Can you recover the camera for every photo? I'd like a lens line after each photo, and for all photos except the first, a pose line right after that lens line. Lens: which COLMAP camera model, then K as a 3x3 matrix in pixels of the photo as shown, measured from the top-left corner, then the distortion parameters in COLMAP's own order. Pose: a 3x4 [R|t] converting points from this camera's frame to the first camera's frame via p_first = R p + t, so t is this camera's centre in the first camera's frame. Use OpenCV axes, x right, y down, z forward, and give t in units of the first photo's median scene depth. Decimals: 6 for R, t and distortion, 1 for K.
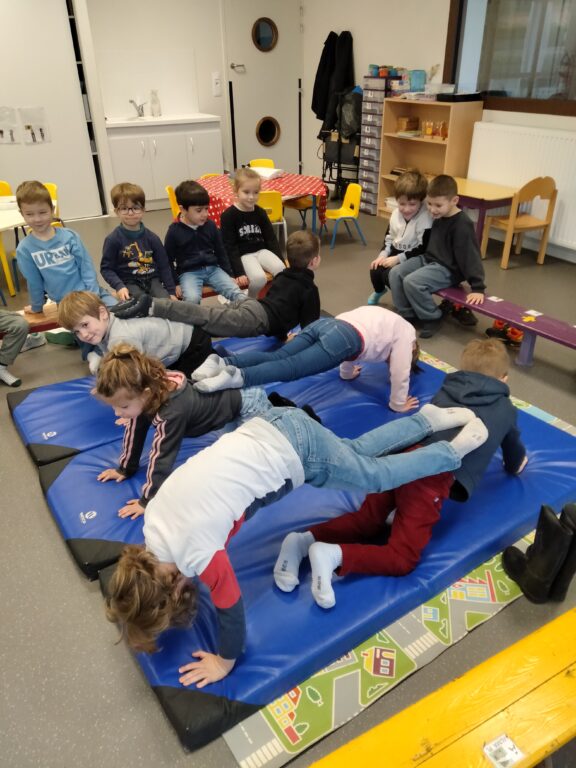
lens RADIAL K [[577.7, 0, 287.6], [0, 577.7, 390.6], [0, 0, 1]] dist [0.053466, -0.052269]
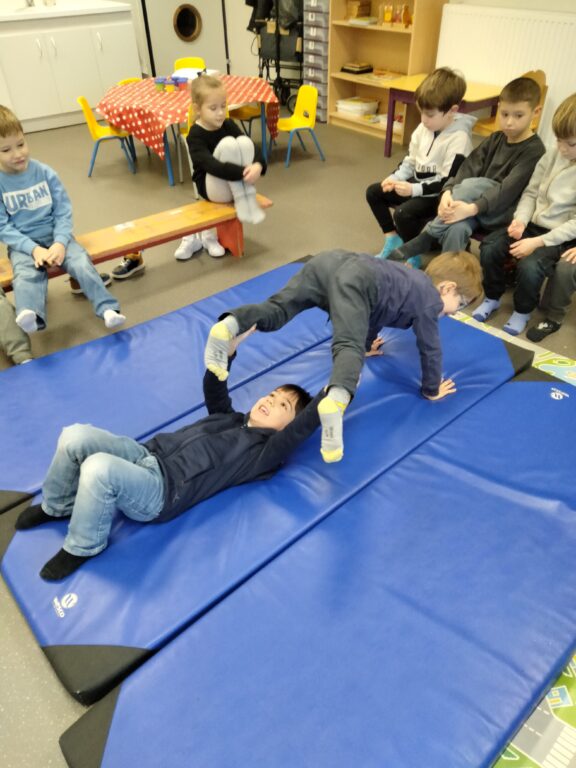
lens RADIAL K [[577.7, 0, 284.6], [0, 577.7, 388.3], [0, 0, 1]] dist [0.053466, -0.052269]
pose [[0.990206, -0.089700, 0.106985, -0.041062], [0.074080, 0.987096, 0.141966, -0.038079], [-0.118339, -0.132650, 0.984073, 0.094700]]
